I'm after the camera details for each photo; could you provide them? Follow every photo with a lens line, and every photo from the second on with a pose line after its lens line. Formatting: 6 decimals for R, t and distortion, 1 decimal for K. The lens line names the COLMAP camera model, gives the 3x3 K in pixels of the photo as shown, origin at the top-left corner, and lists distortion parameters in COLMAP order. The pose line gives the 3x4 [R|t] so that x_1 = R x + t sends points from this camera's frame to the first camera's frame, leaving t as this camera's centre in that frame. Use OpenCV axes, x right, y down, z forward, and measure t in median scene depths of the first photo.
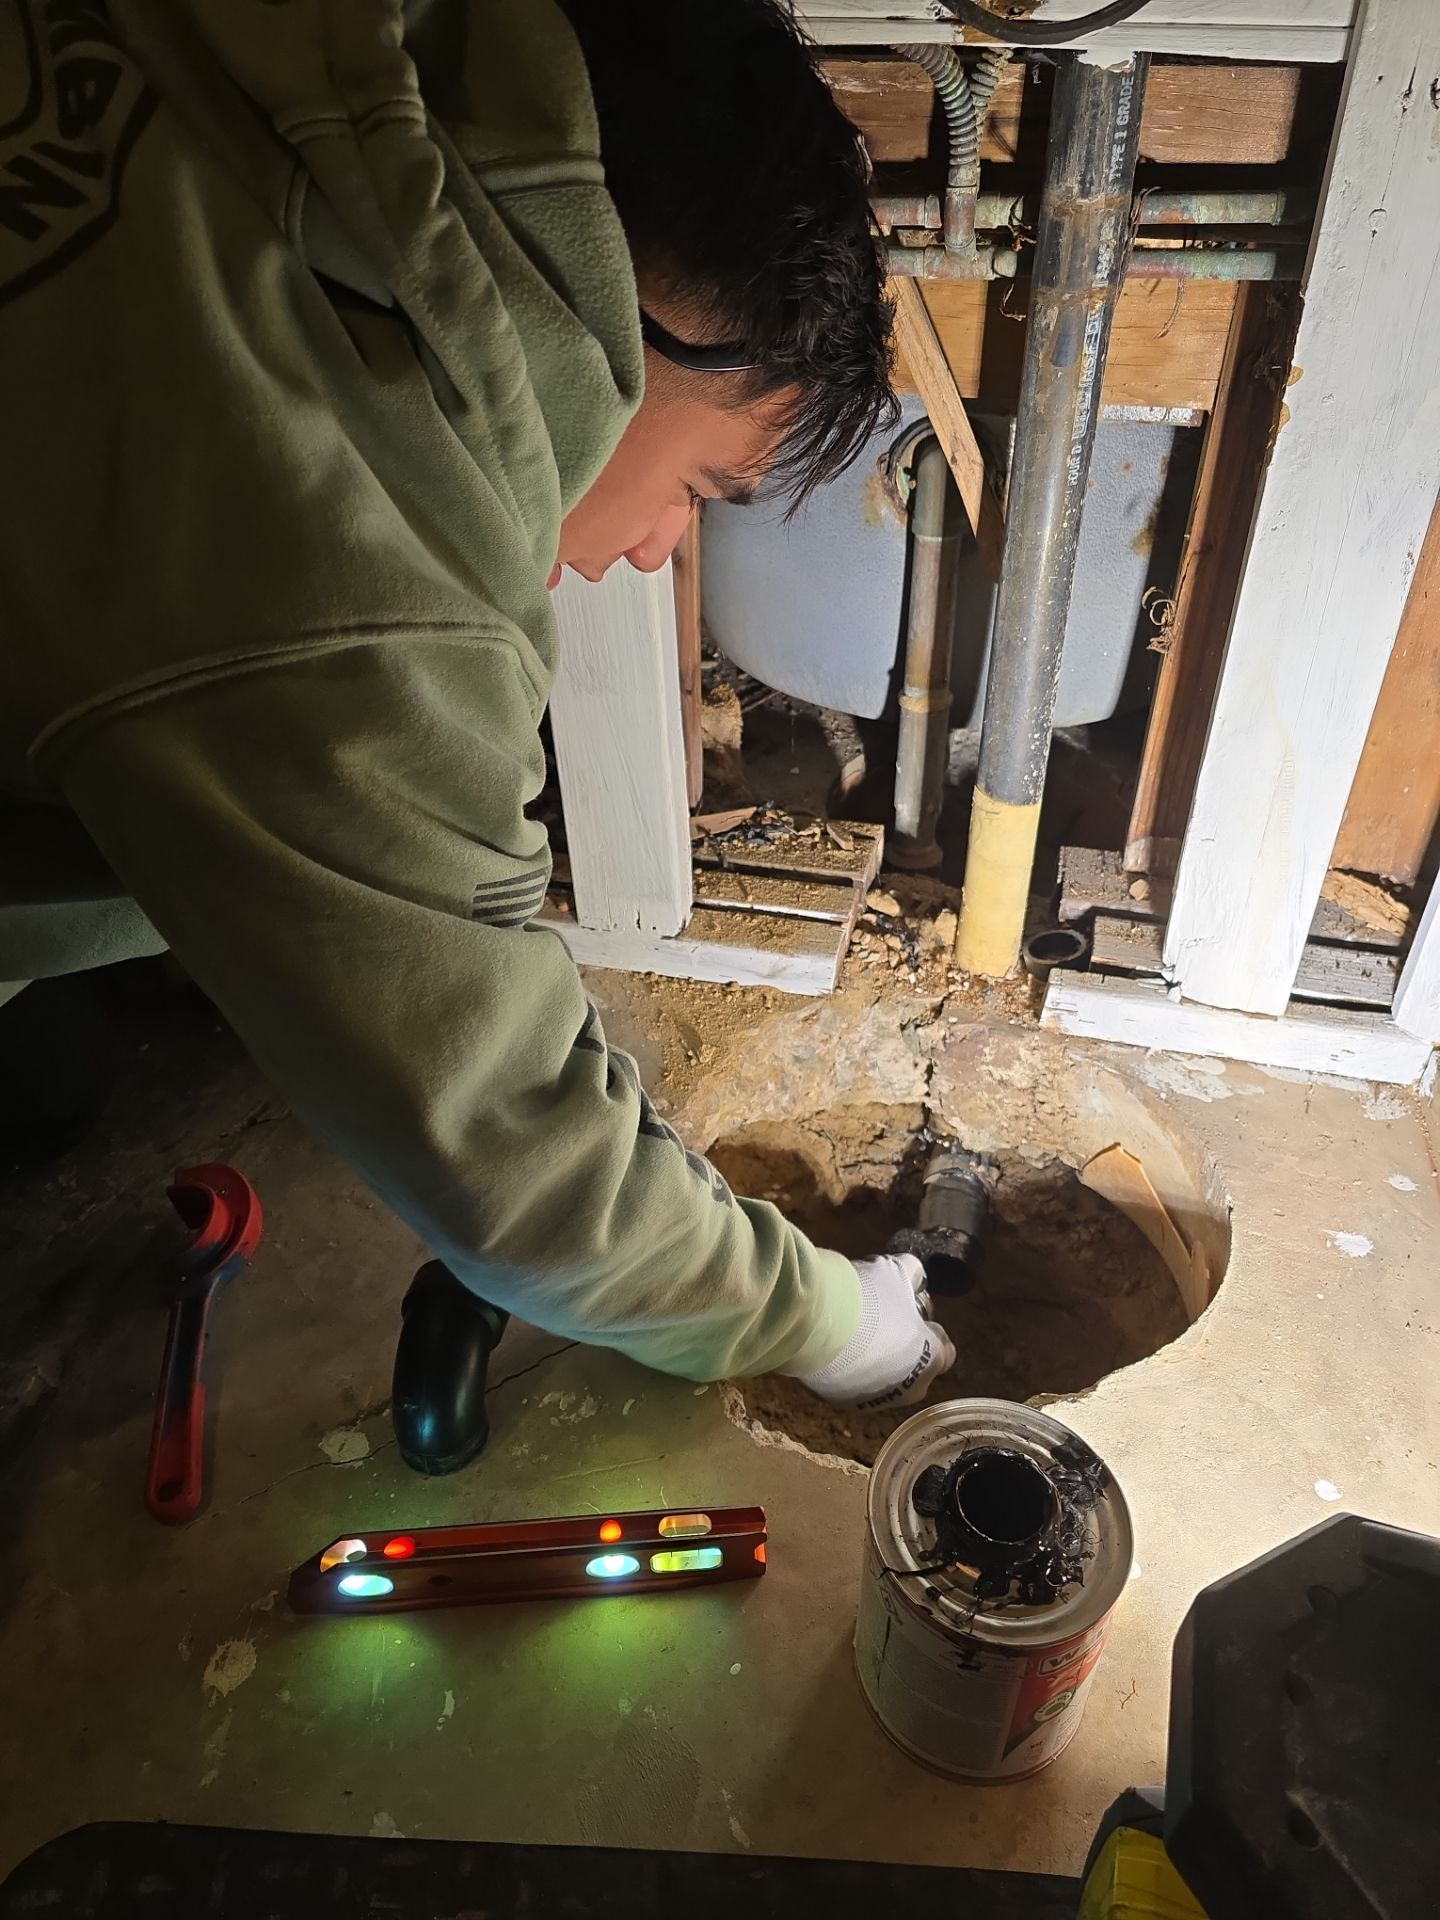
lens RADIAL K [[1341.8, 0, 720.3], [0, 1341.8, 952.8], [0, 0, 1]] dist [0.056770, -0.062020]
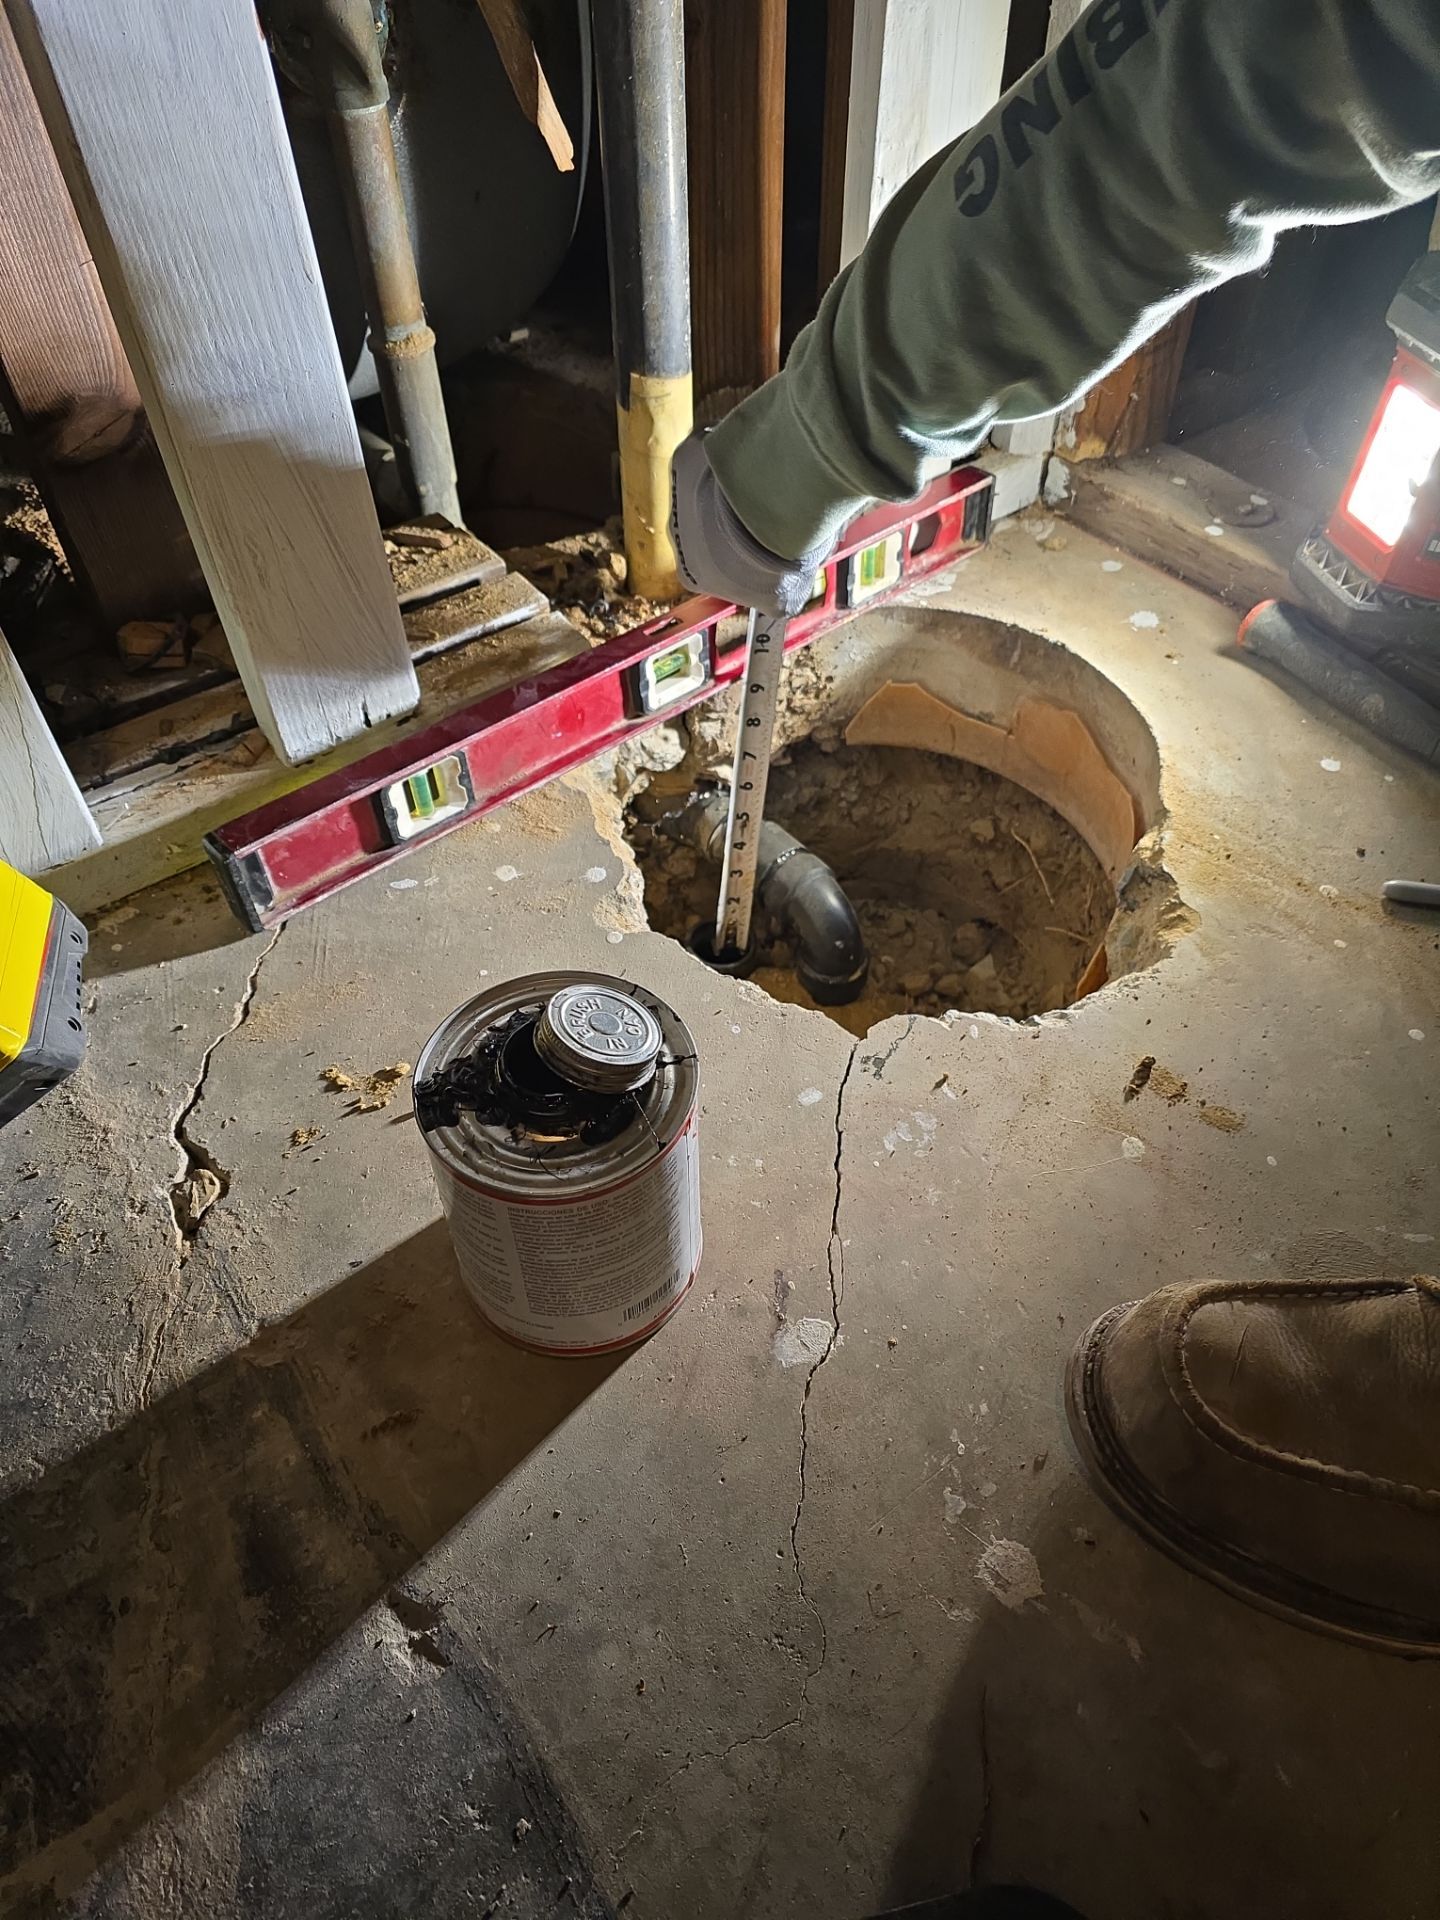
lens RADIAL K [[1341.8, 0, 767.8], [0, 1341.8, 961.5], [0, 0, 1]] dist [0.056770, -0.062020]
pose [[0.606683, -0.569294, 0.554833, -0.426489], [0.459841, 0.820653, 0.339228, -0.065906], [-0.648446, 0.049331, 0.759660, 0.292499]]
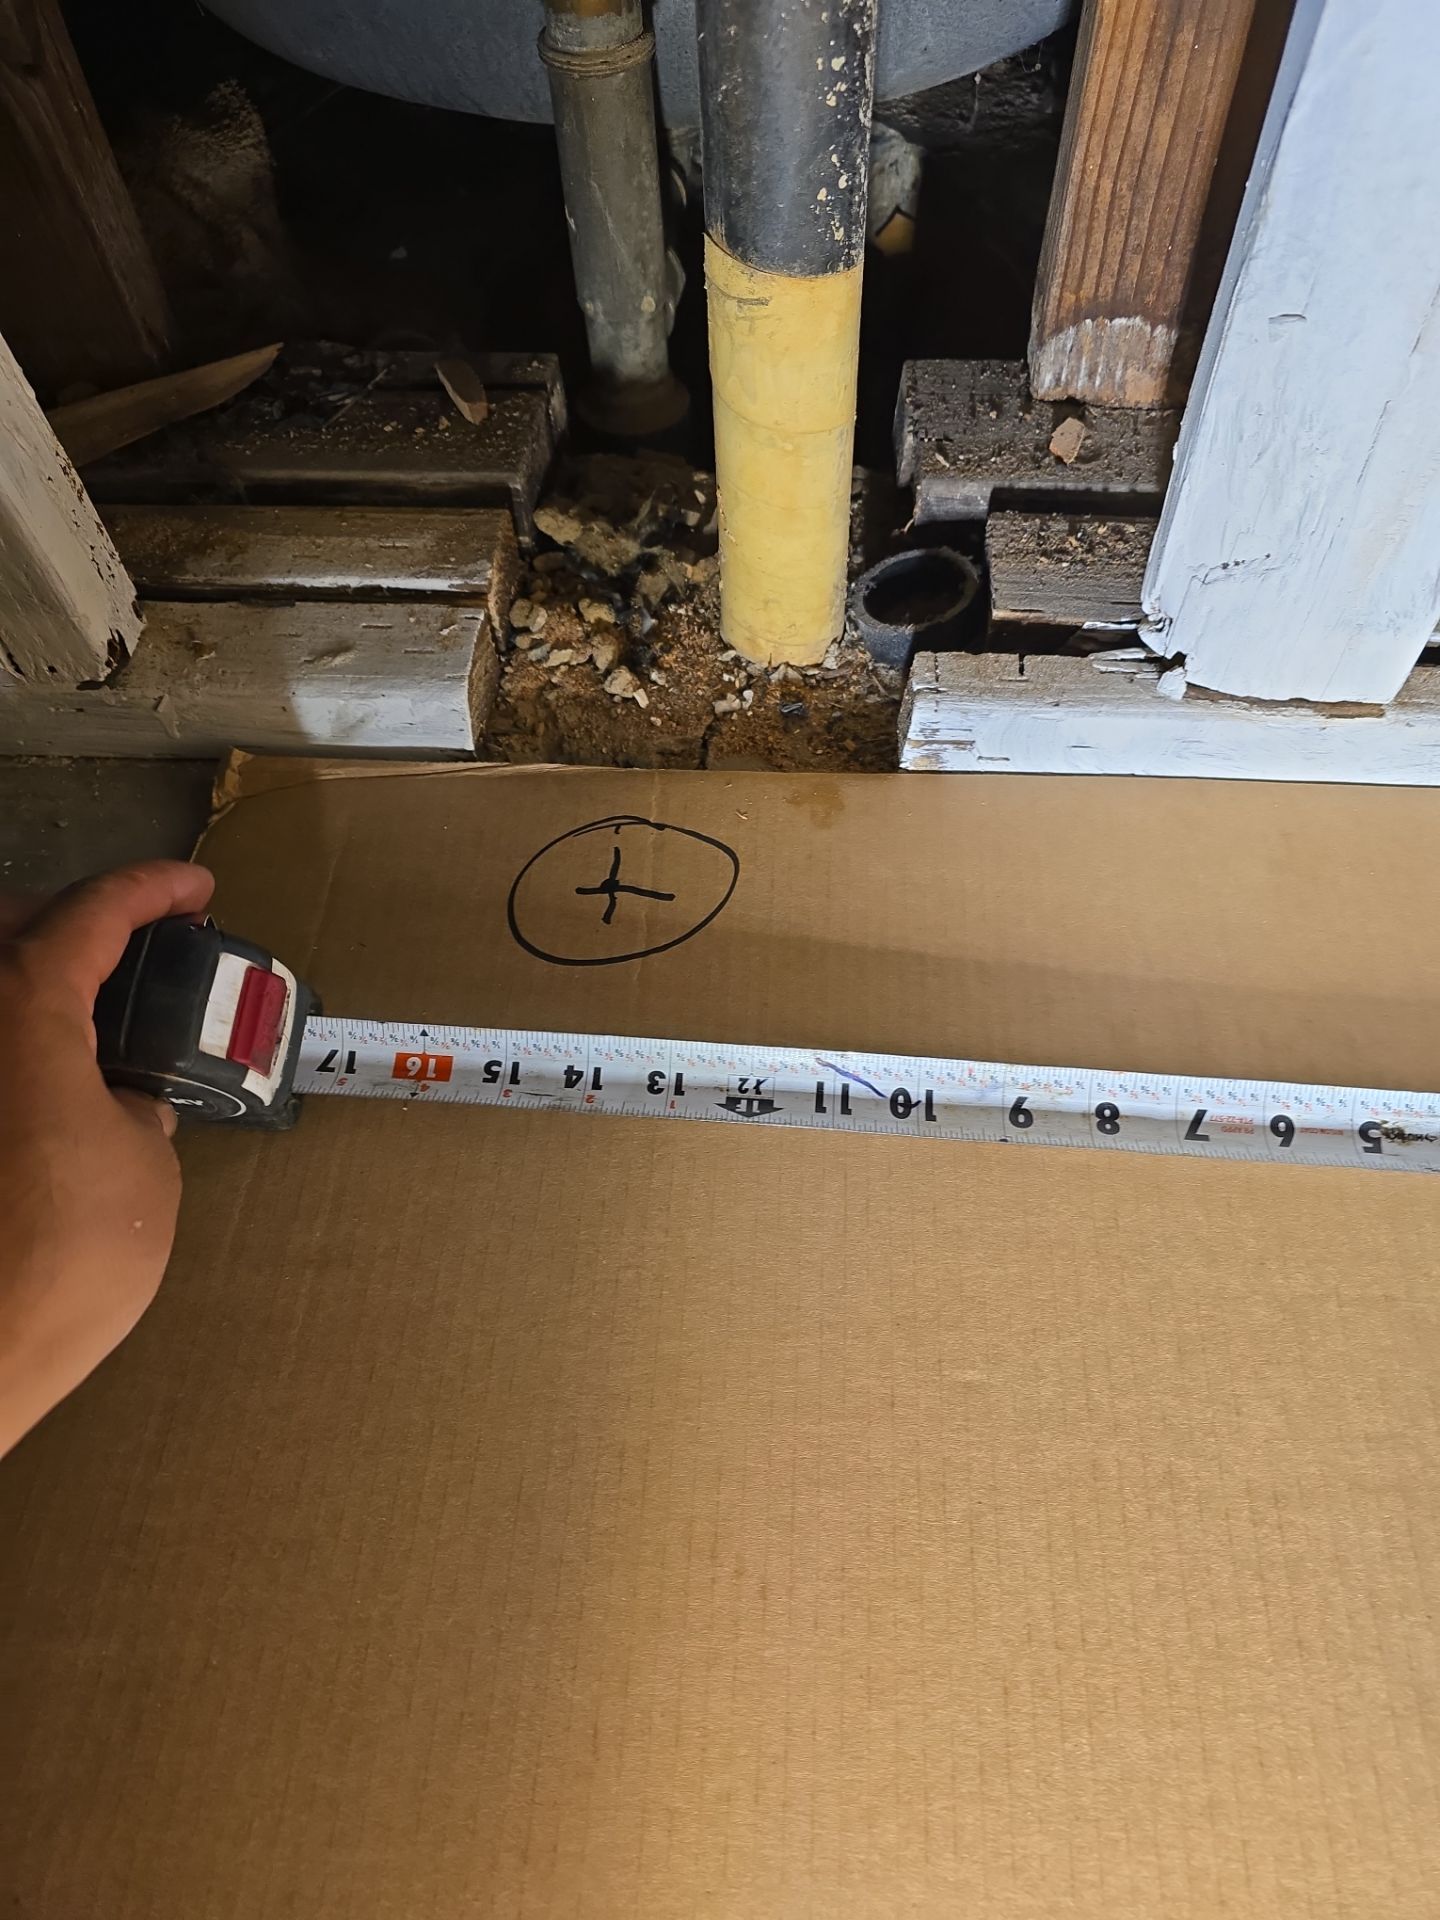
lens RADIAL K [[1341.8, 0, 737.0], [0, 1341.8, 973.0], [0, 0, 1]] dist [0.056770, -0.062020]
pose [[0.982411, -0.161527, 0.093693, 0.118886], [0.120311, 0.931245, 0.343958, -0.053195], [-0.142809, -0.326636, 0.934299, 0.516331]]
